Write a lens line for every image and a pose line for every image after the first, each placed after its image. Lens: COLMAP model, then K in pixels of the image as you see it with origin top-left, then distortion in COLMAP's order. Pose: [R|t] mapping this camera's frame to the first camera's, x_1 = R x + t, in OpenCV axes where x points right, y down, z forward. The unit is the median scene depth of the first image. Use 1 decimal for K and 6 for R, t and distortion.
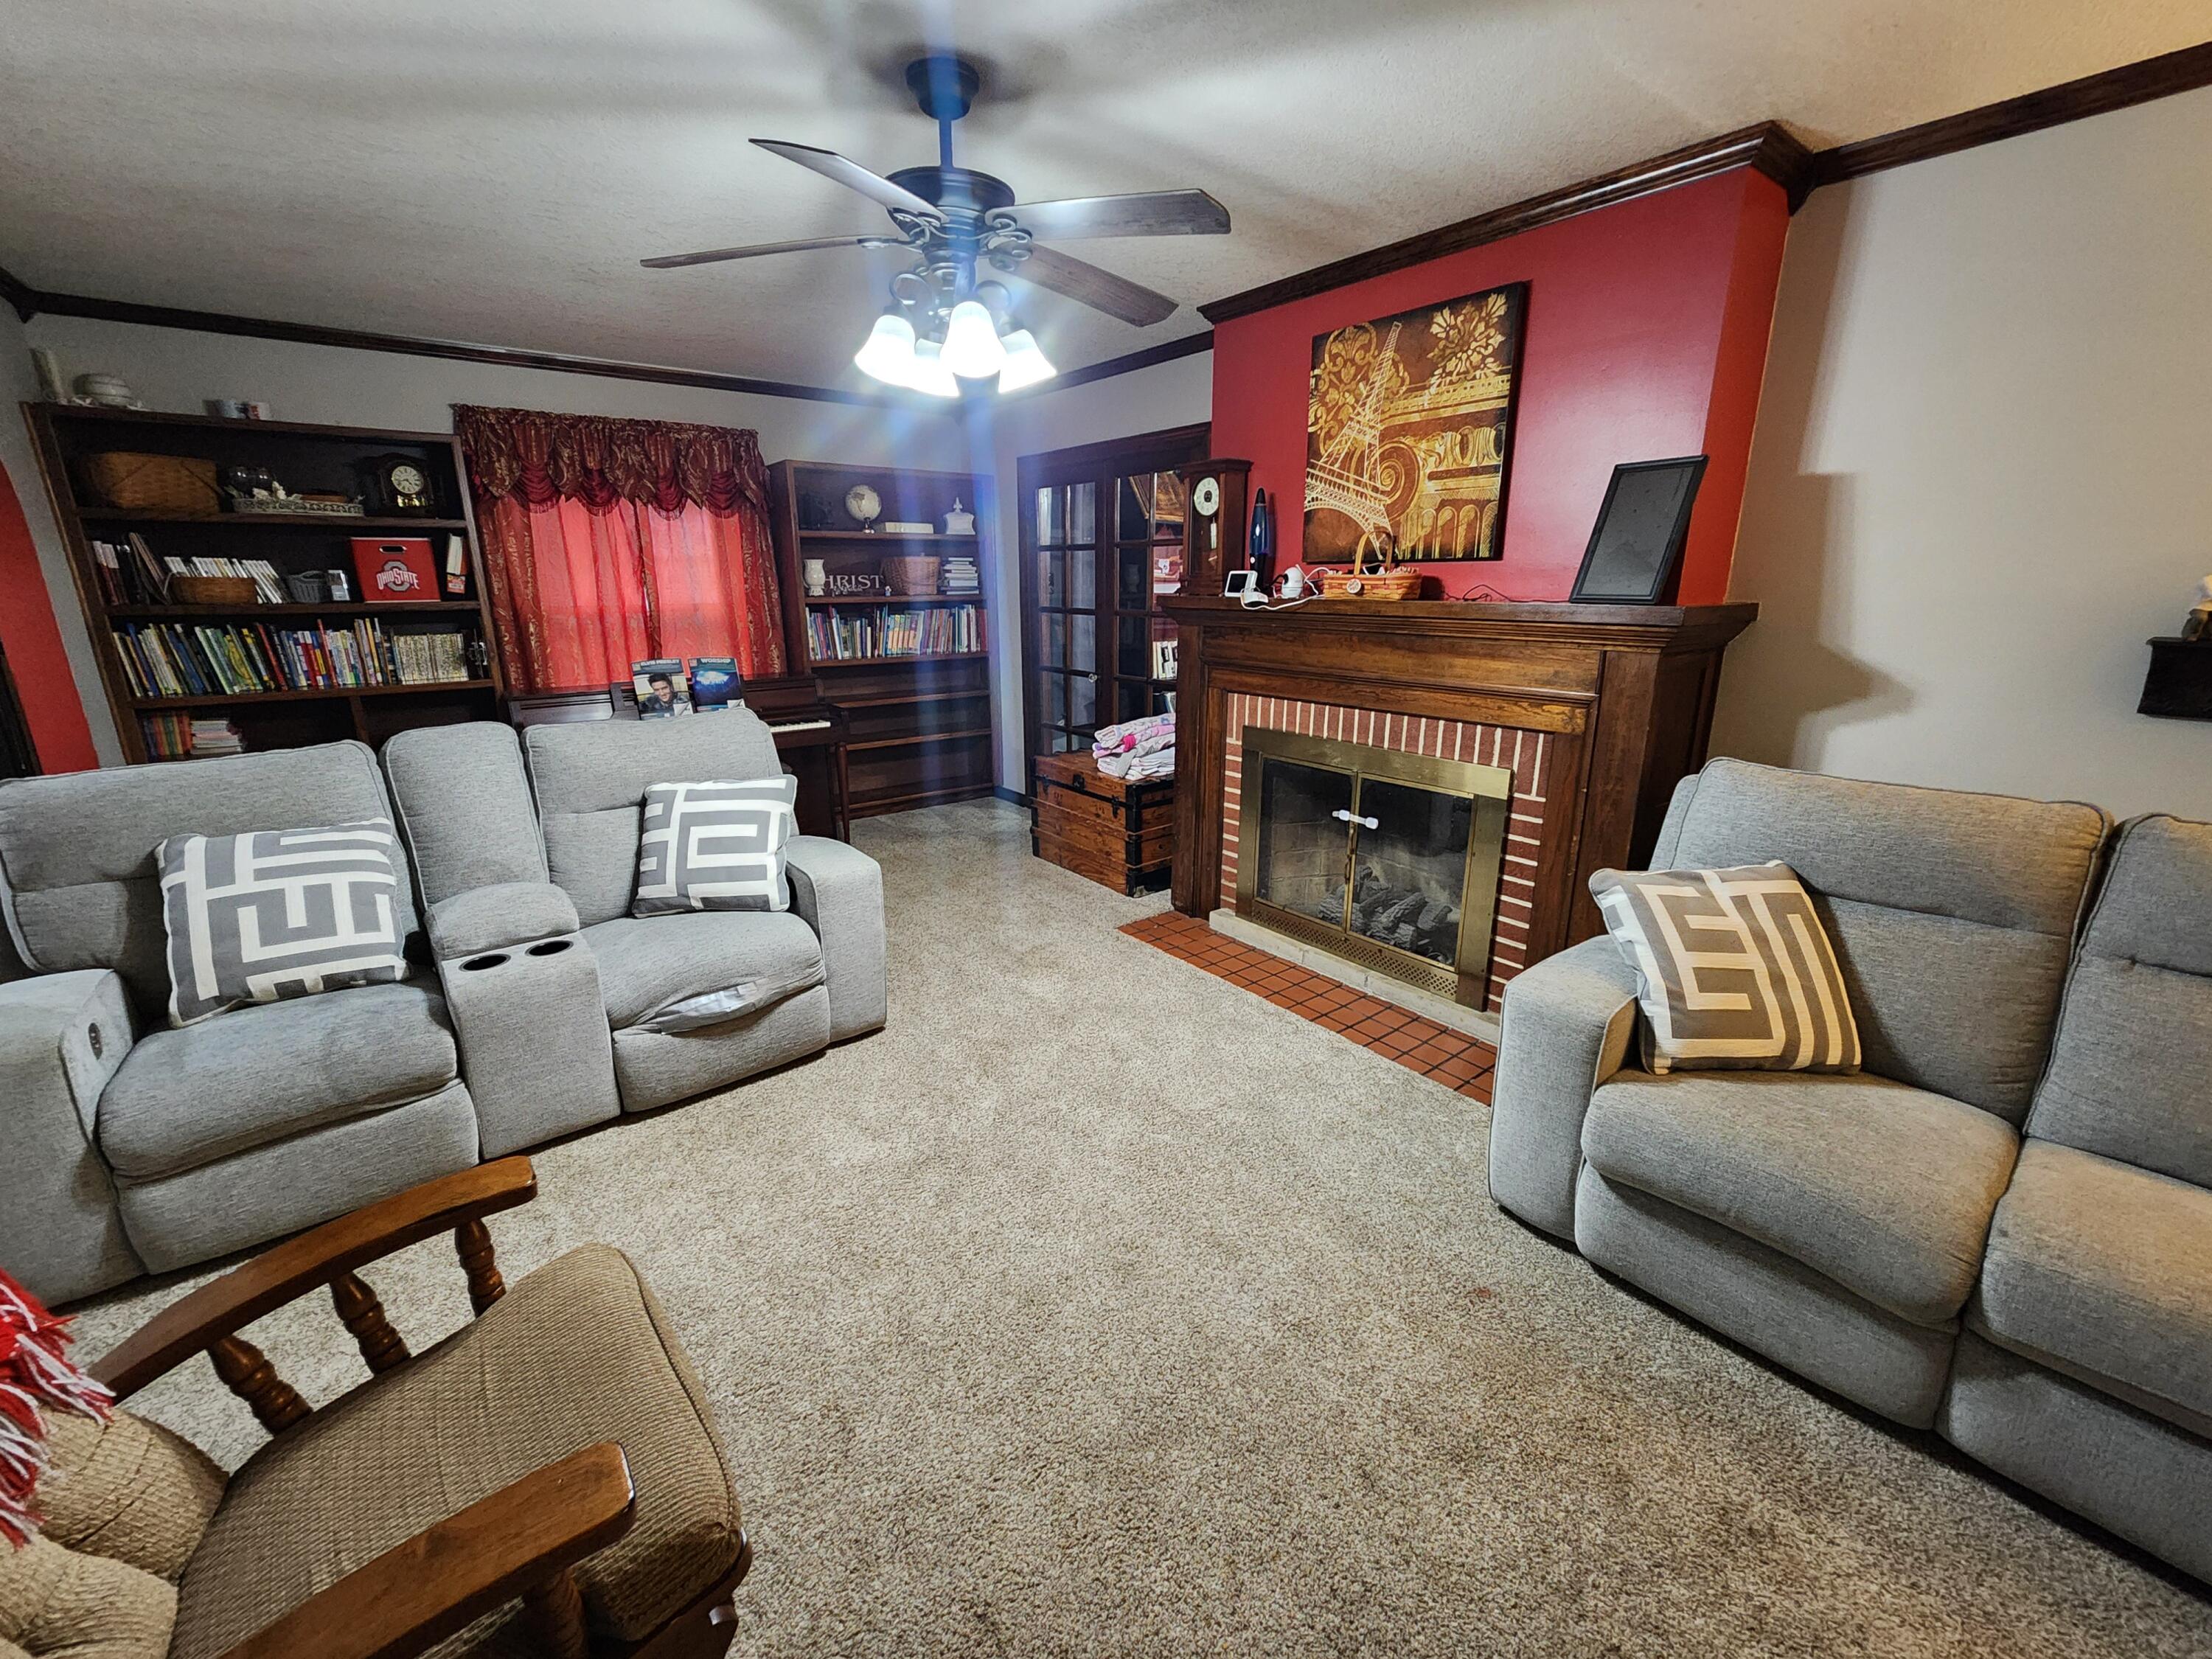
lens RADIAL K [[903.0, 0, 1104.9], [0, 903.0, 822.7], [0, 0, 1]] dist [0.001431, -0.001088]
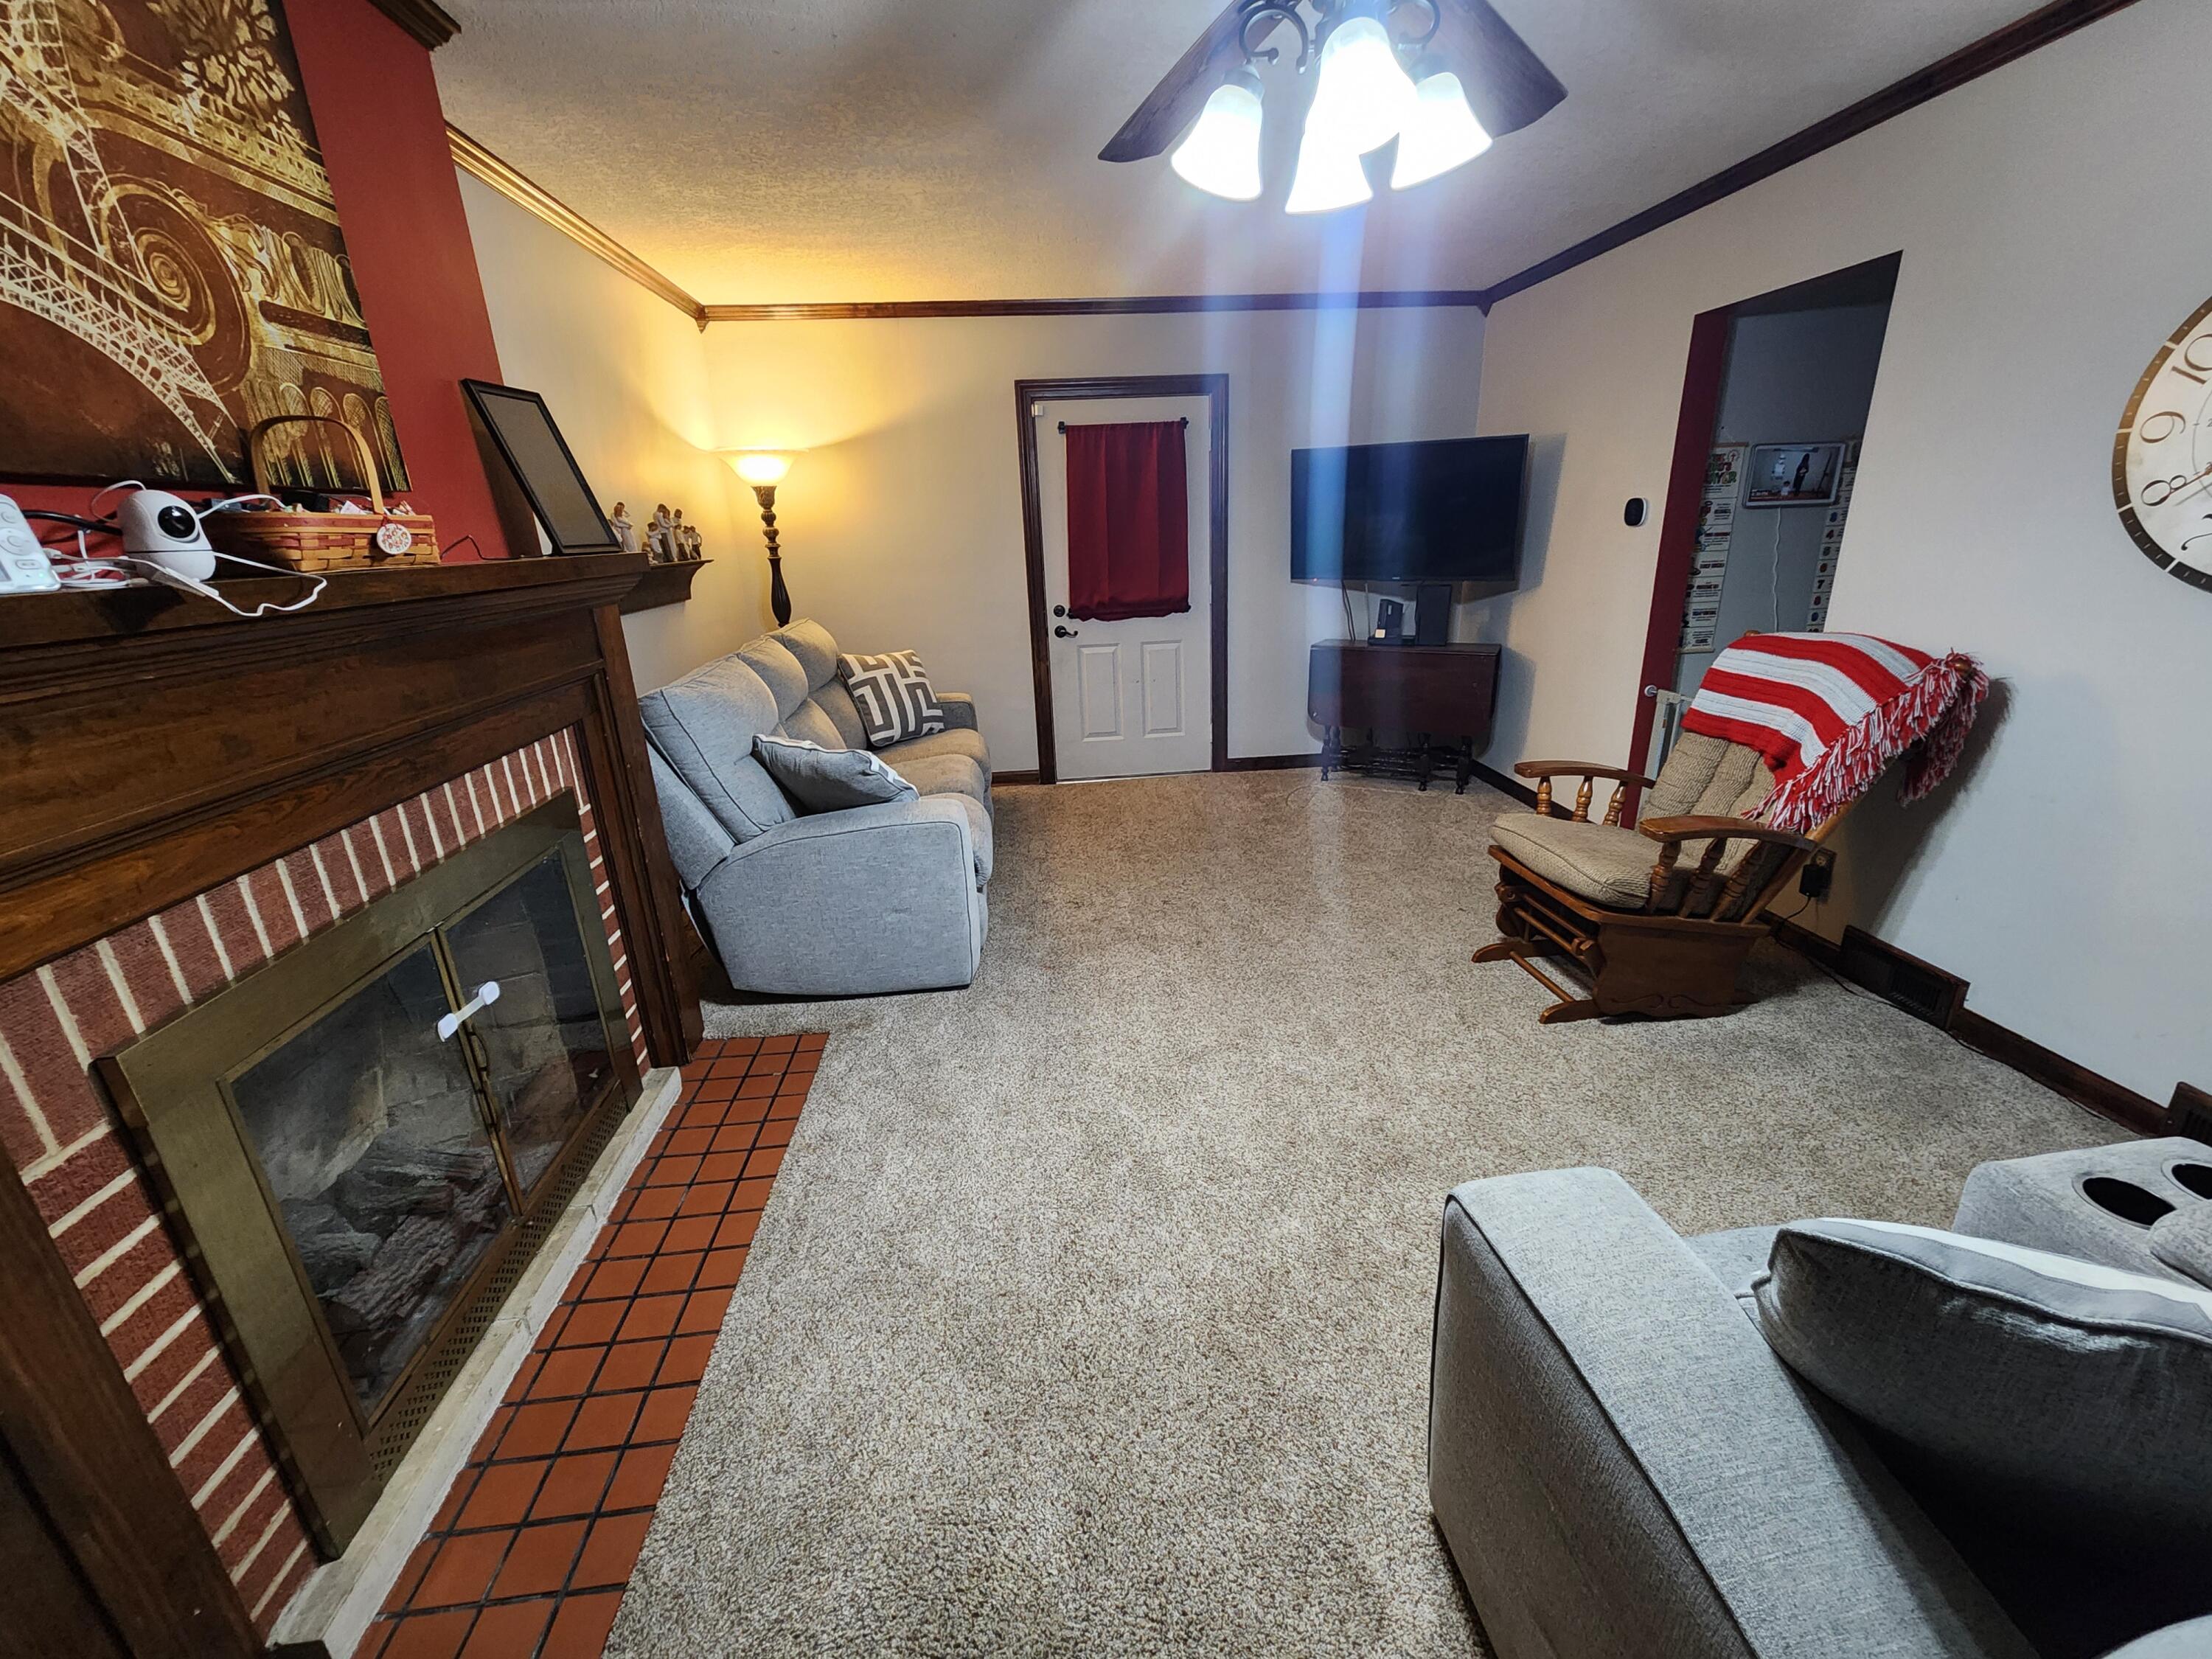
lens RADIAL K [[903.0, 0, 1106.4], [0, 903.0, 821.9], [0, 0, 1]] dist [0.001431, -0.001088]
pose [[-0.844333, -0.135615, 0.518373, -0.200979], [0.177926, 0.841583, 0.509981, -0.214466], [-0.505415, 0.522826, -0.686447, 0.833780]]
